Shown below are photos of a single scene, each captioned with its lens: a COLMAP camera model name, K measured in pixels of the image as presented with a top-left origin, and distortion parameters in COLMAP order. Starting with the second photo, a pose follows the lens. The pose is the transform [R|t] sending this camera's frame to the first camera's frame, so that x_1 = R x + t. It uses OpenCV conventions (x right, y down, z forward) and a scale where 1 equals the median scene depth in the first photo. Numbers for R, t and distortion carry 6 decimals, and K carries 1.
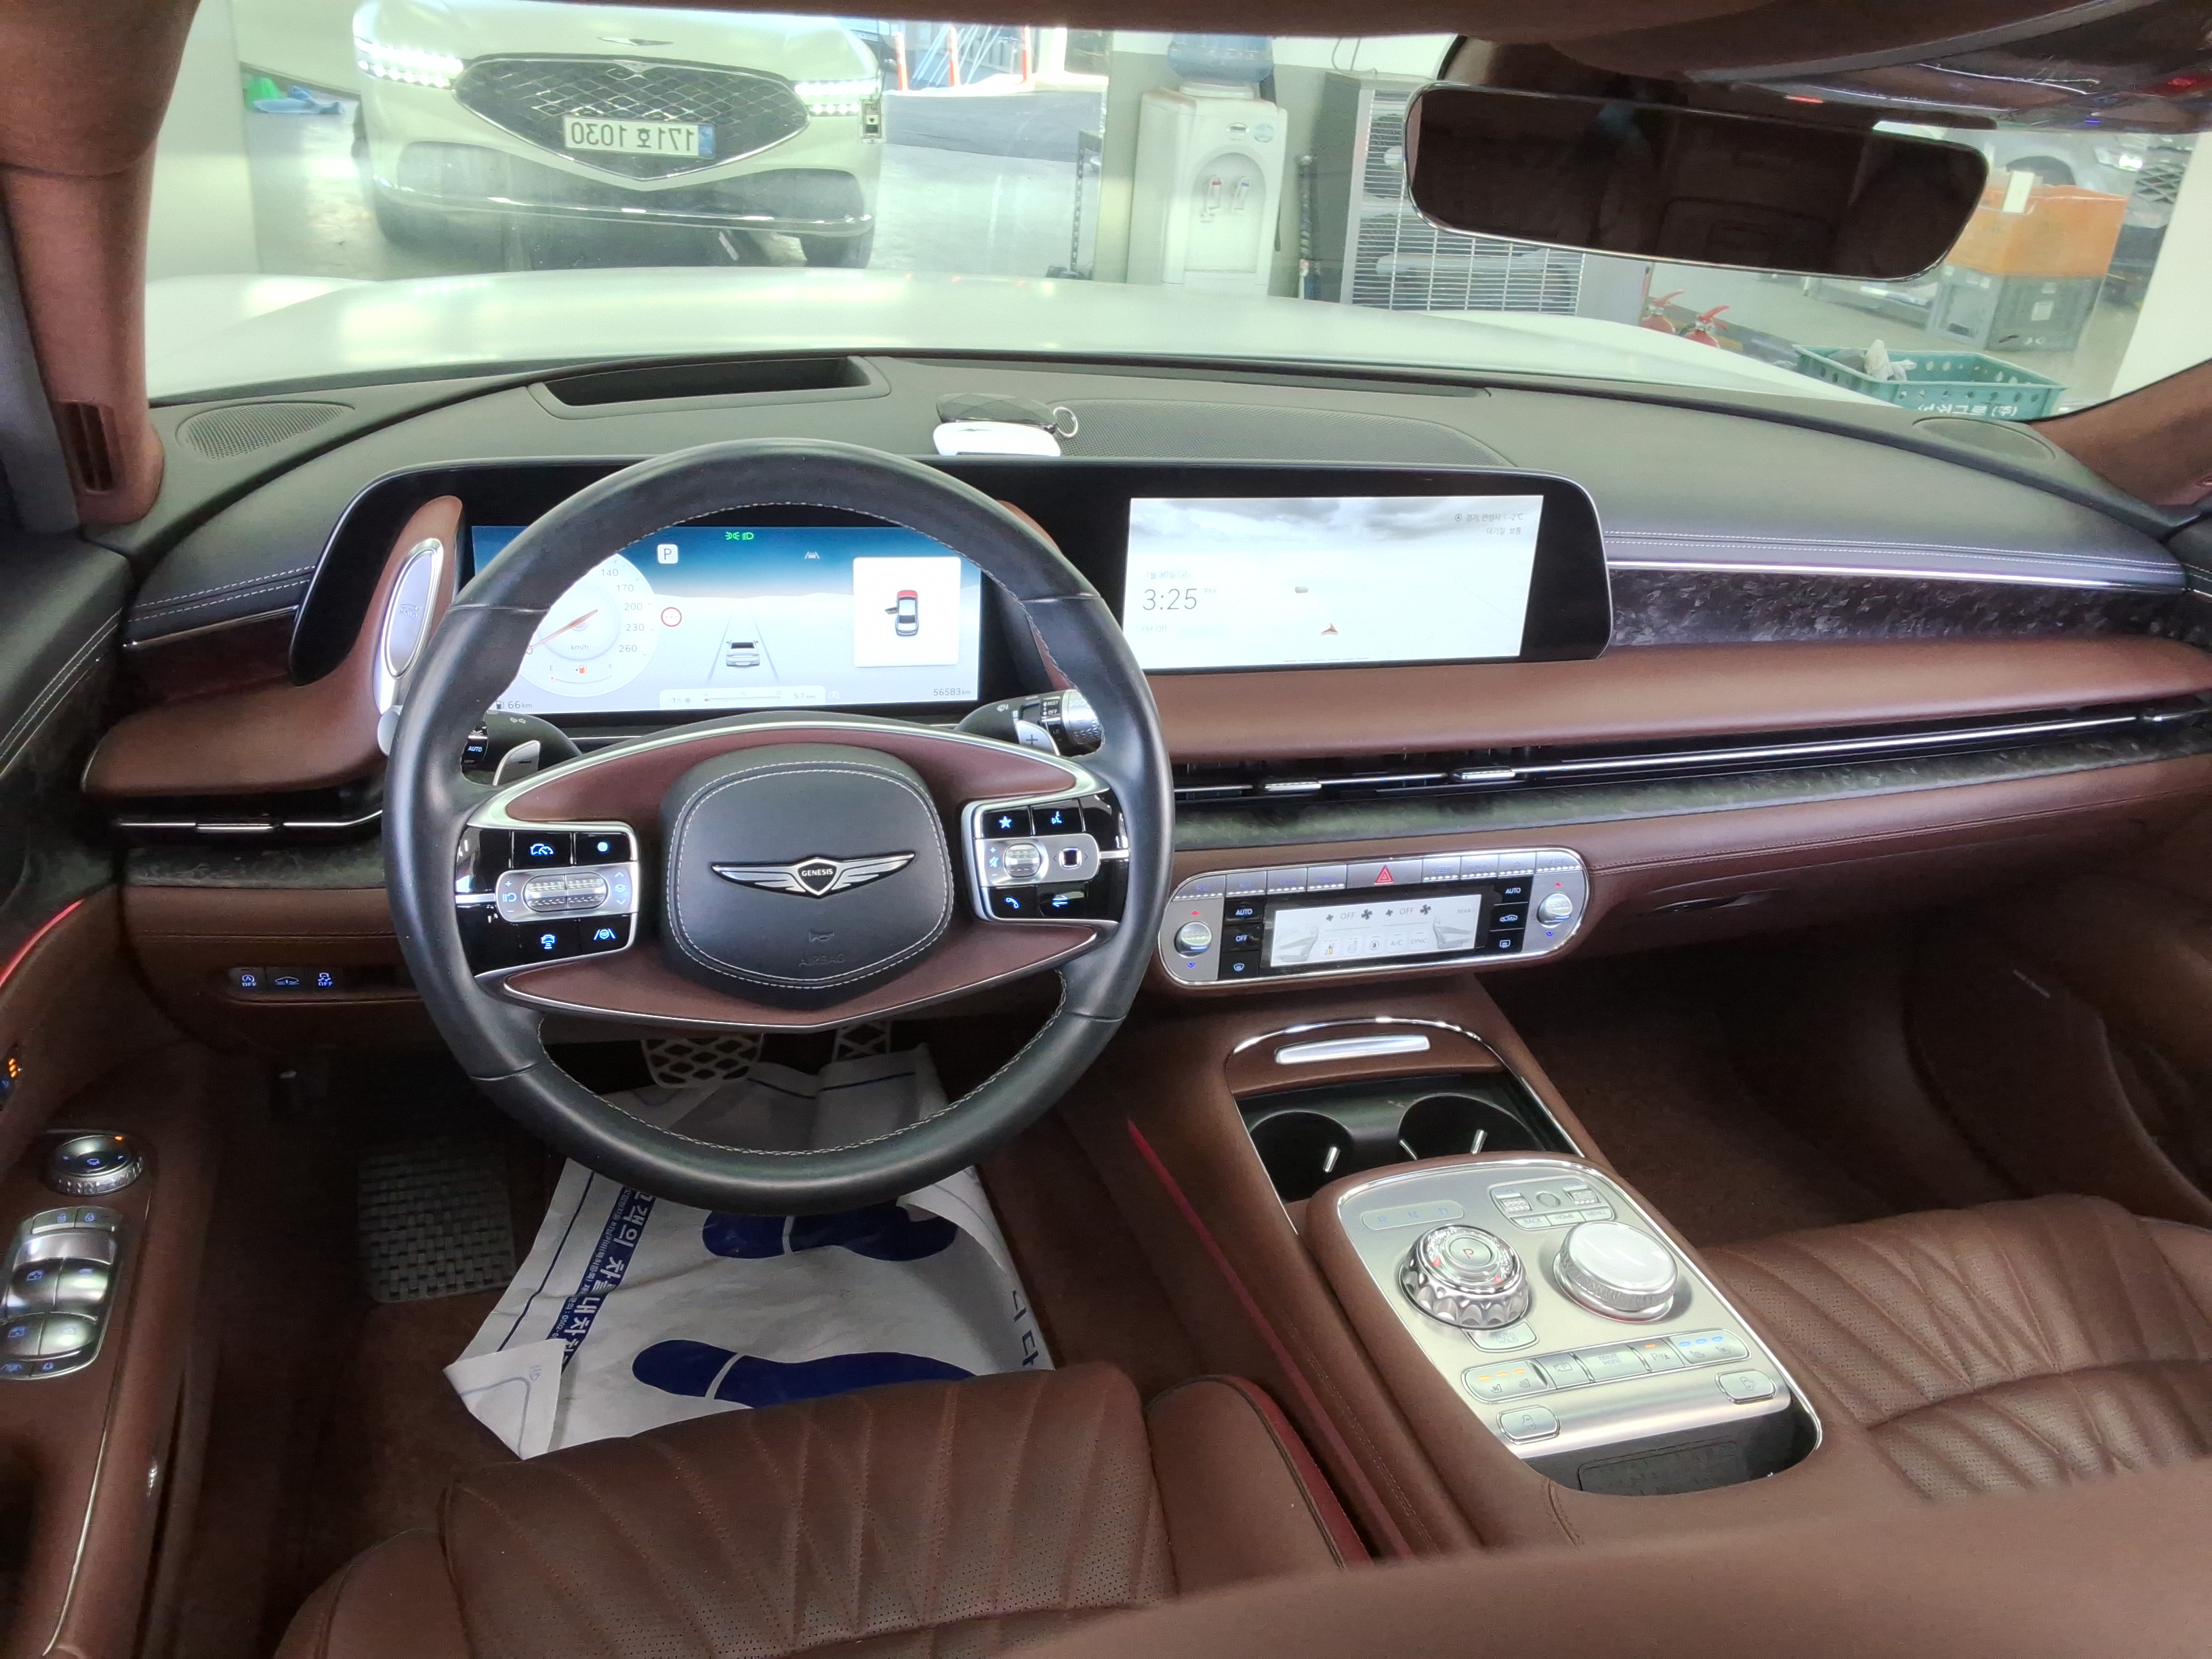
lens RADIAL K [[1505.8, 0, 1106.0], [0, 1505.8, 829.5], [0, 0, 1]] dist [-0.003615, -0.002707]
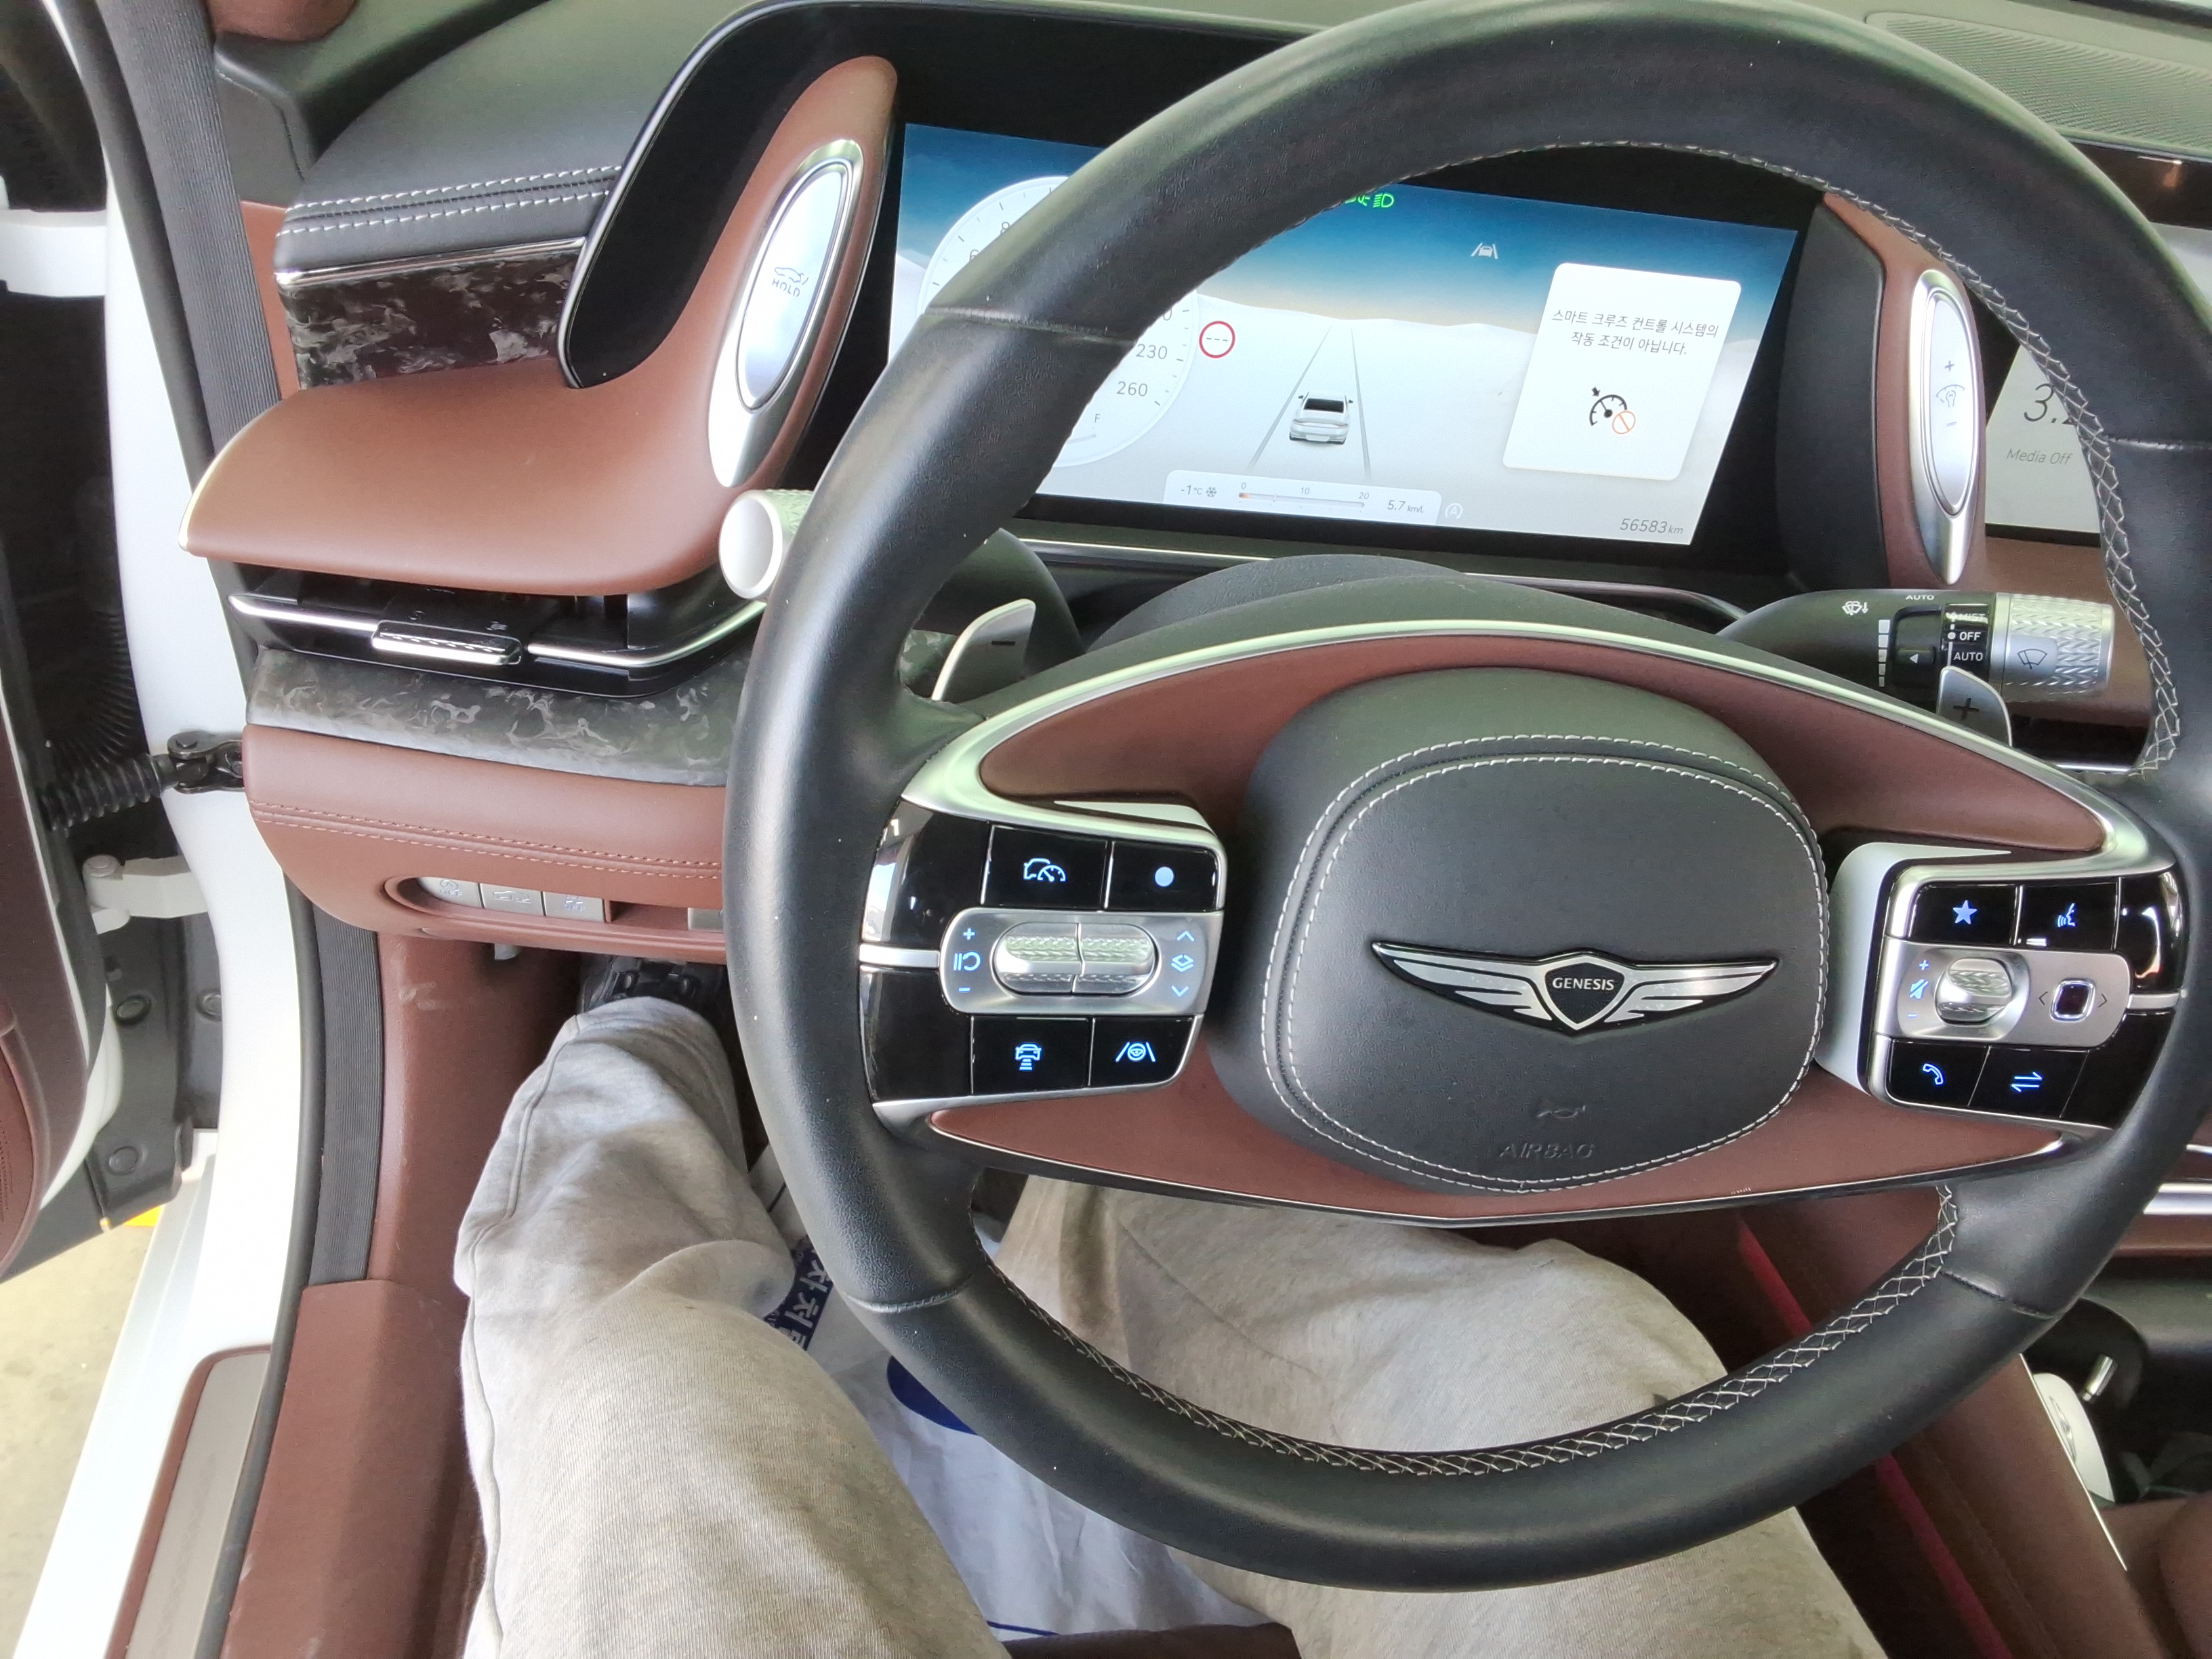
lens RADIAL K [[1752.8, 0, 1106.0], [0, 1752.8, 829.5], [0, 0, 1]] dist [0.118837, -0.255738]
pose [[0.973399, 0.170282, -0.153291, -0.260465], [-0.145514, 0.976259, 0.160452, -0.084283], [0.176974, -0.133878, 0.975068, 0.449472]]
